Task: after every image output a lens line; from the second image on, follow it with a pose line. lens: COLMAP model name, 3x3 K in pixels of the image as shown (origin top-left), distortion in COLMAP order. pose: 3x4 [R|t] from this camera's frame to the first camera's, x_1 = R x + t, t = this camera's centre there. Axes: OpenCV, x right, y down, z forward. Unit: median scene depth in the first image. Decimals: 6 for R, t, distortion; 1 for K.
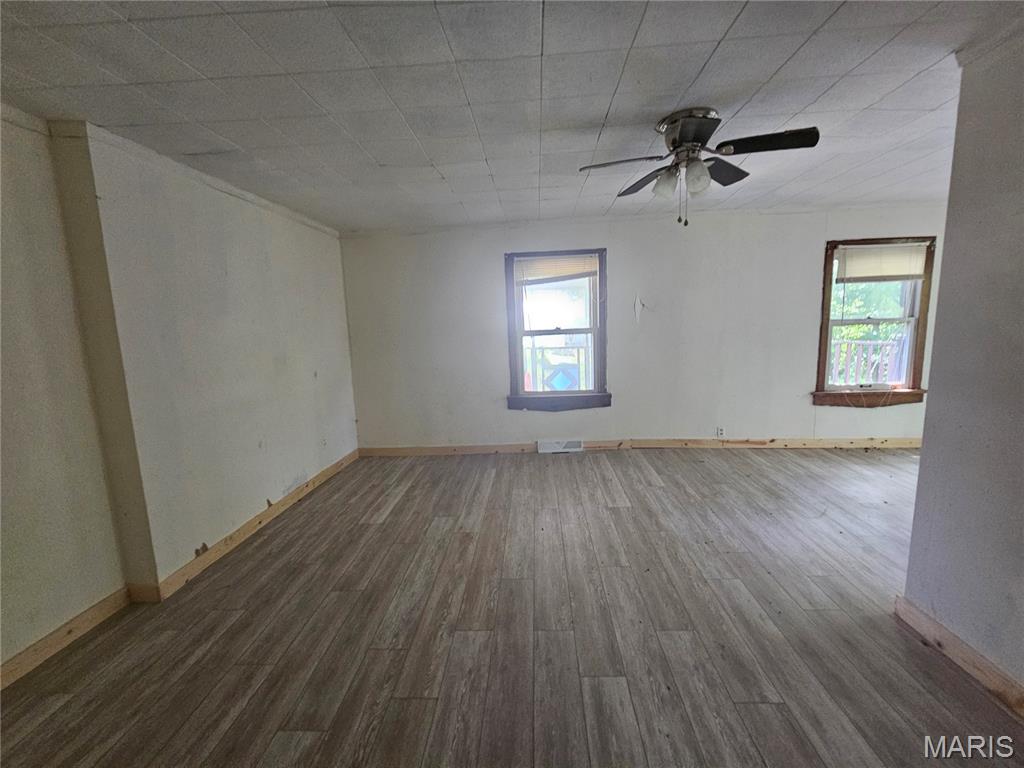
lens RADIAL K [[425.2, 0, 517.8], [0, 425.2, 387.3], [0, 0, 1]] dist [-0.002942, 0.000146]
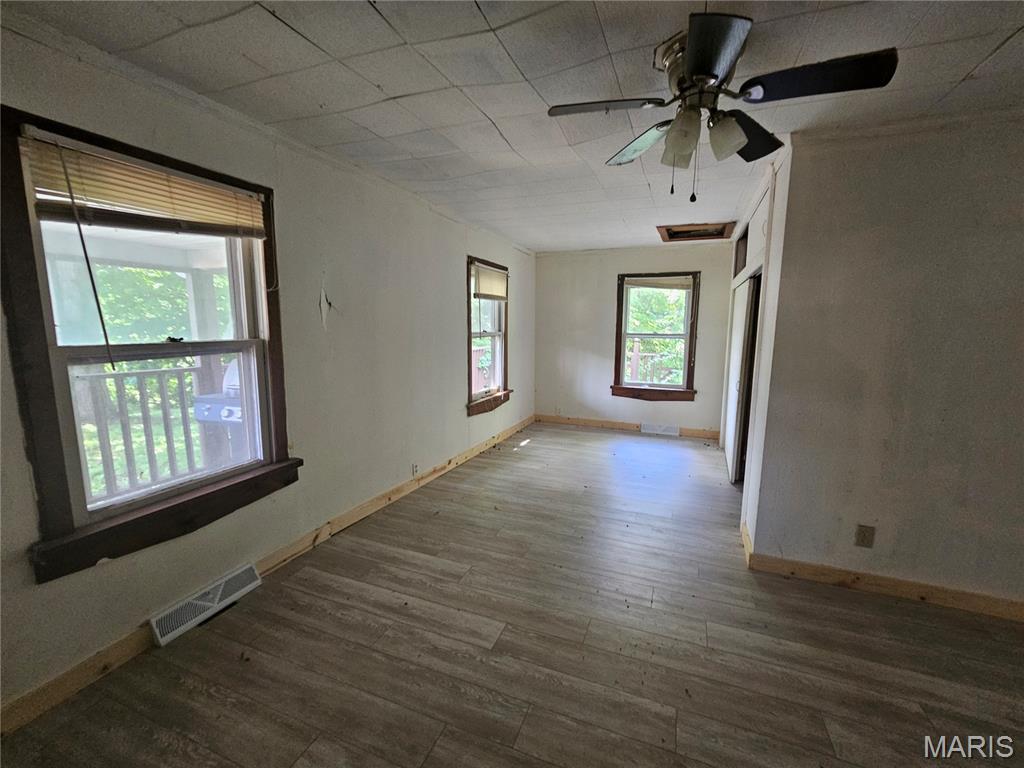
lens RADIAL K [[425.2, 0, 517.8], [0, 425.2, 387.3], [0, 0, 1]] dist [-0.002942, 0.000146]
pose [[0.314492, -0.103249, 0.943628, -0.216834], [0.127840, 0.989618, 0.065674, -0.080122], [-0.940612, 0.099980, 0.324426, 0.565116]]
